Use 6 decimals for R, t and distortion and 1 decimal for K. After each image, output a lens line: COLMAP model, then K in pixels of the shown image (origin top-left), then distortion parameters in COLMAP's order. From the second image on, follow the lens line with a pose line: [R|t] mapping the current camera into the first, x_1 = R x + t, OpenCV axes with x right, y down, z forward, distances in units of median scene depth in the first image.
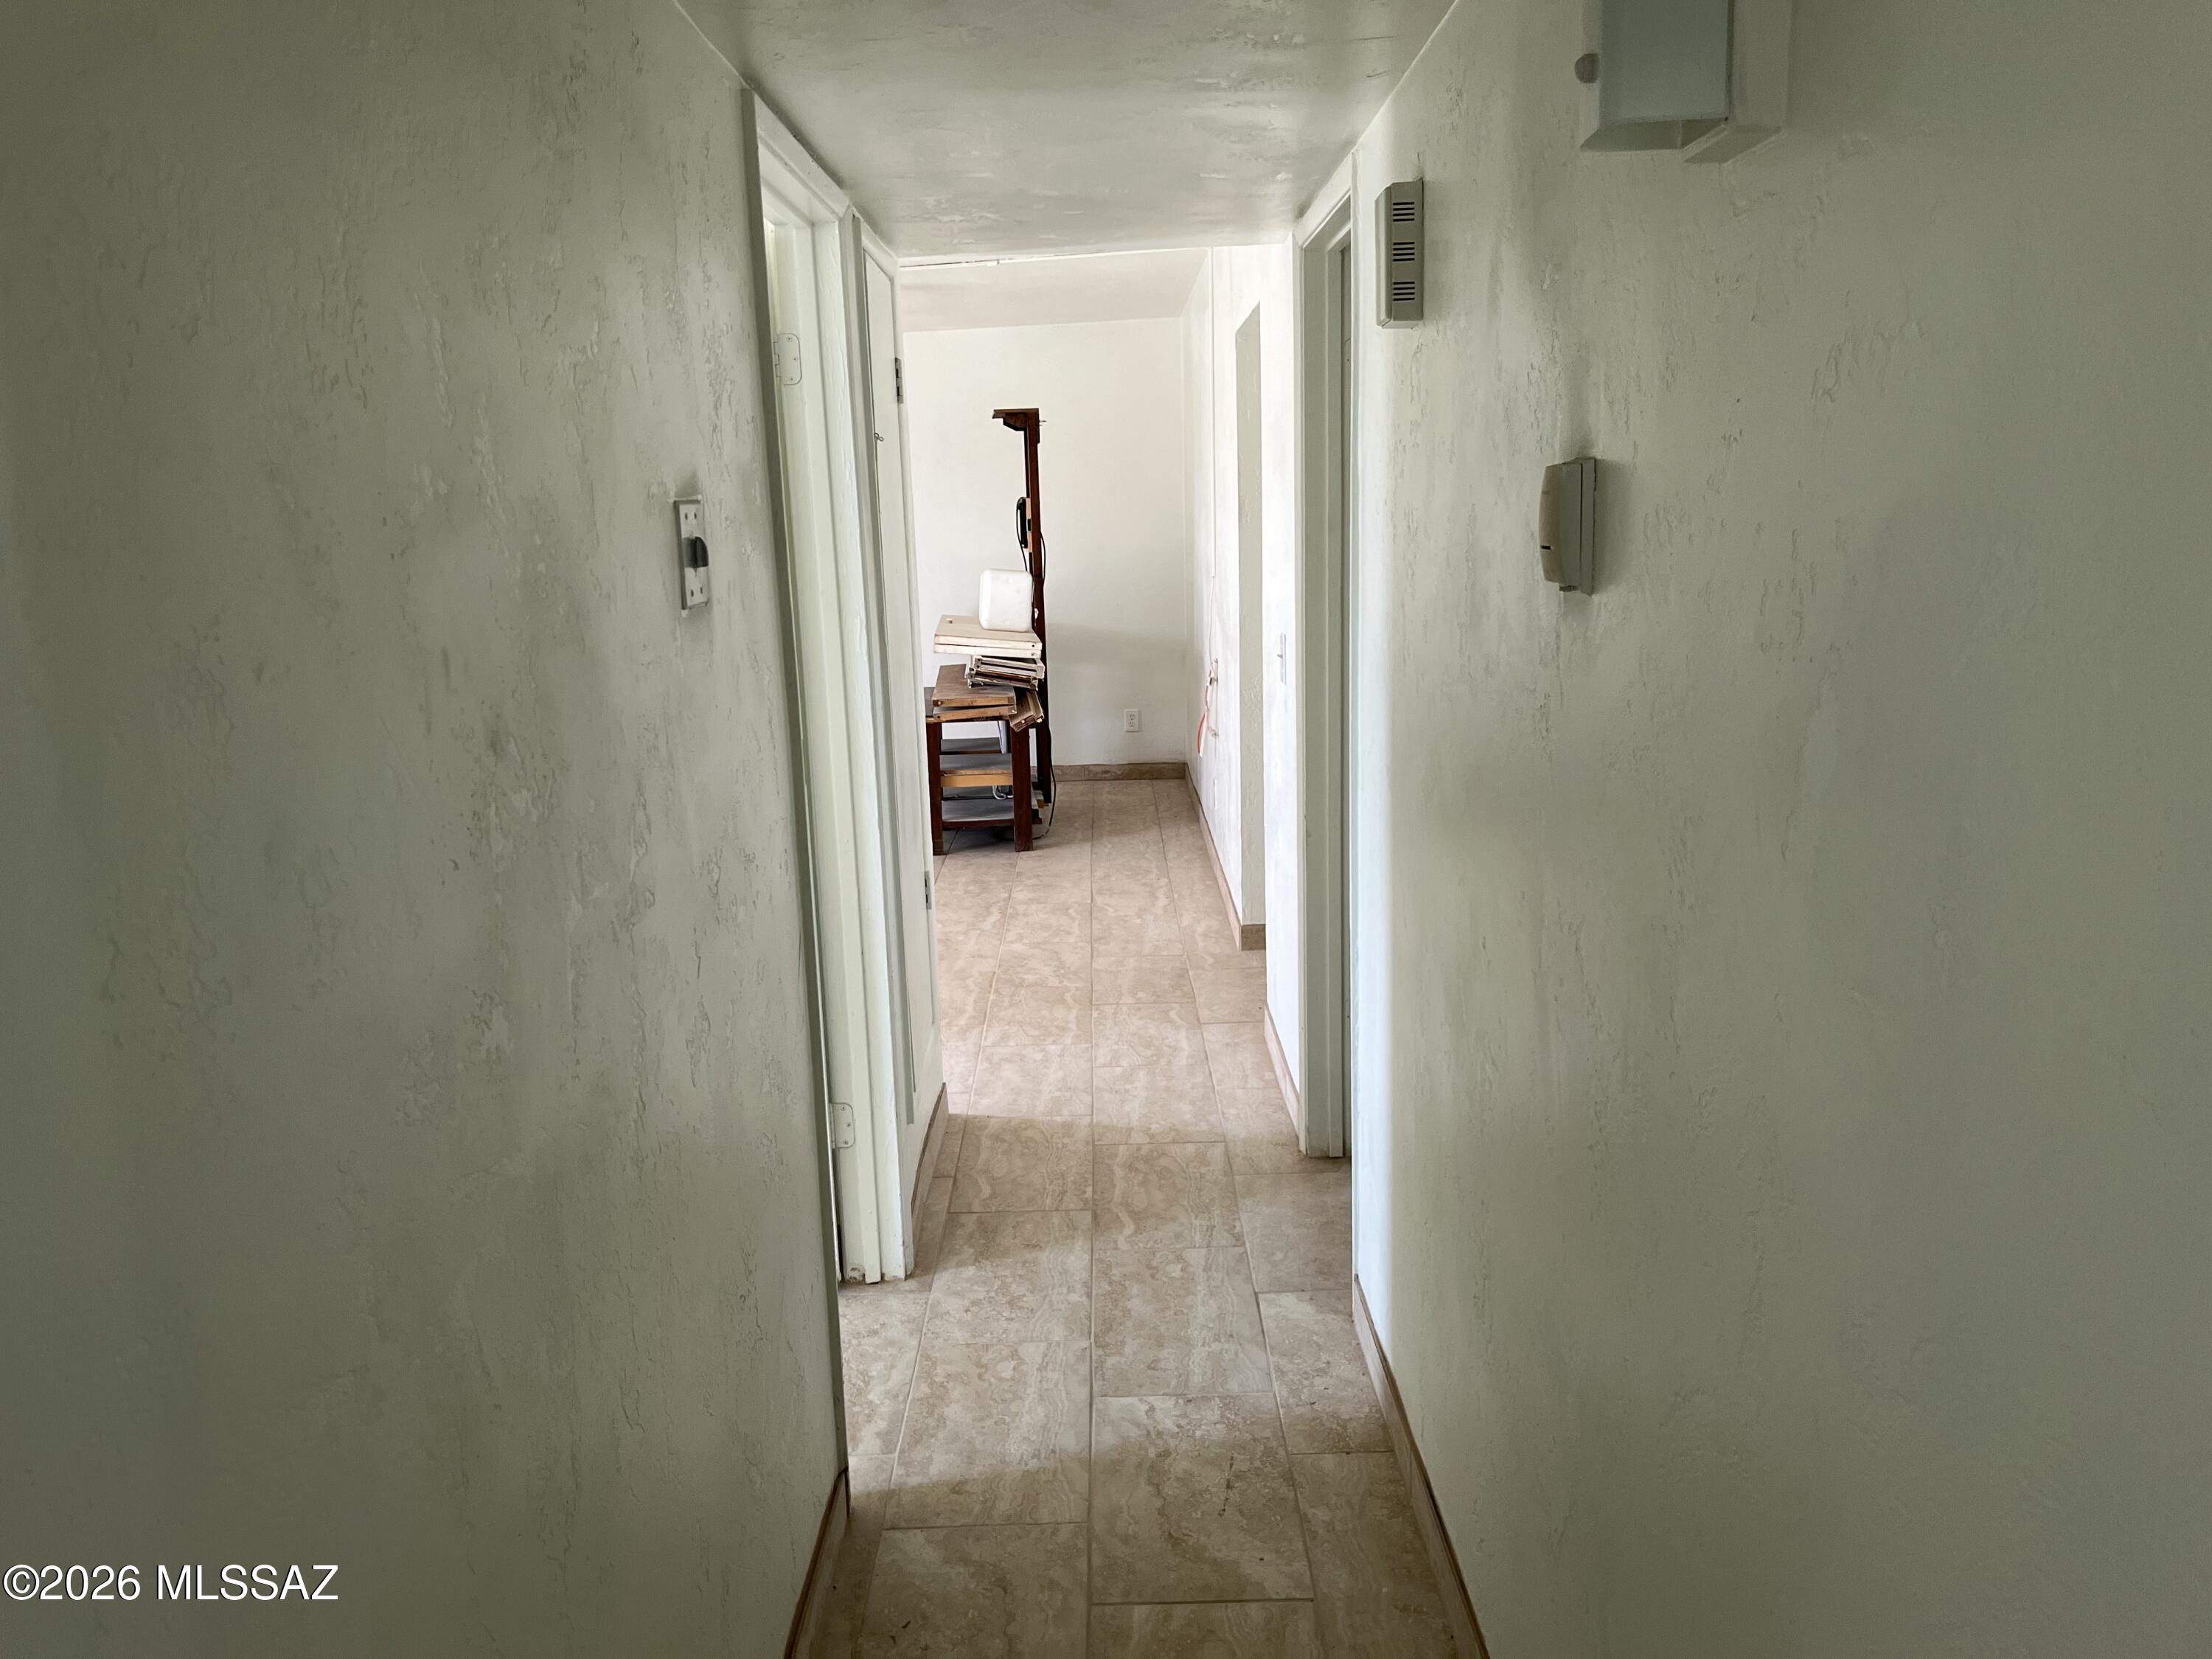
lens RADIAL K [[1674.3, 0, 1105.0], [0, 1674.3, 827.7], [0, 0, 1]] dist [0.016918, 0.003191]
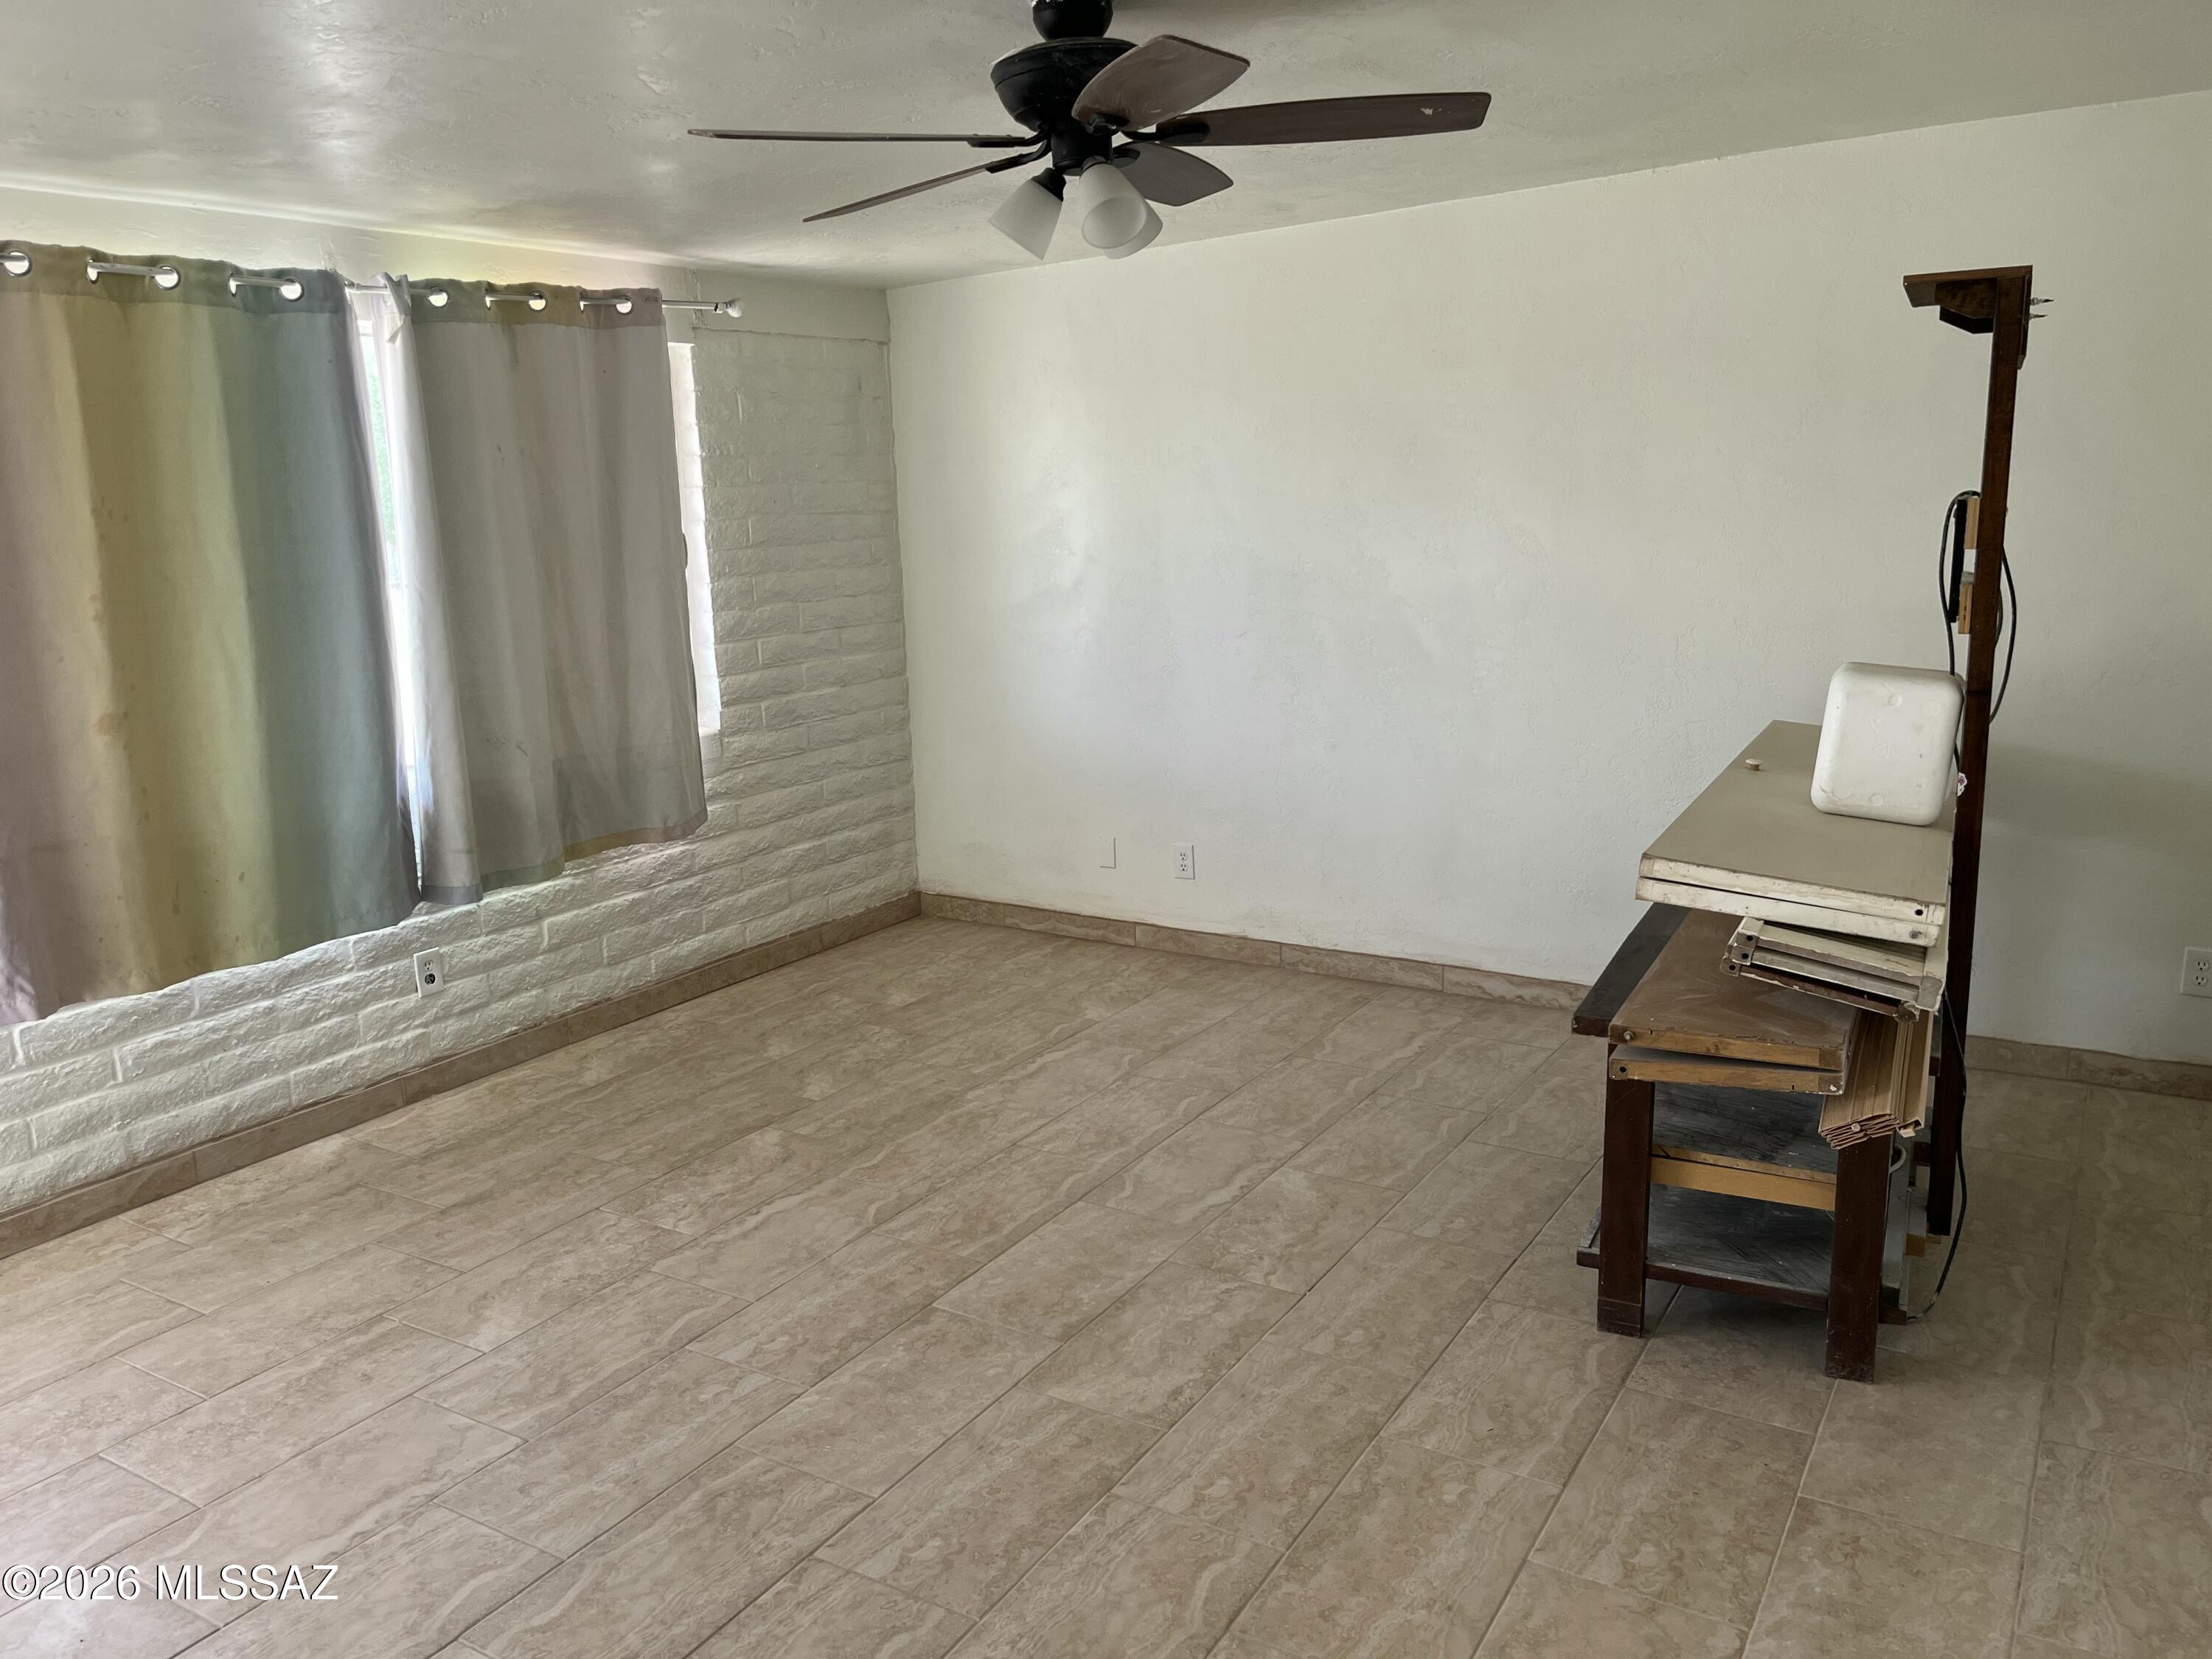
lens RADIAL K [[1674.3, 0, 1109.4], [0, 1674.3, 822.4], [0, 0, 1]] dist [0.016918, 0.003191]
pose [[0.849134, 0.113739, -0.515786, -0.005451], [-0.102926, 0.993450, 0.049626, -0.118782], [0.518052, 0.010948, 0.855279, 0.550290]]
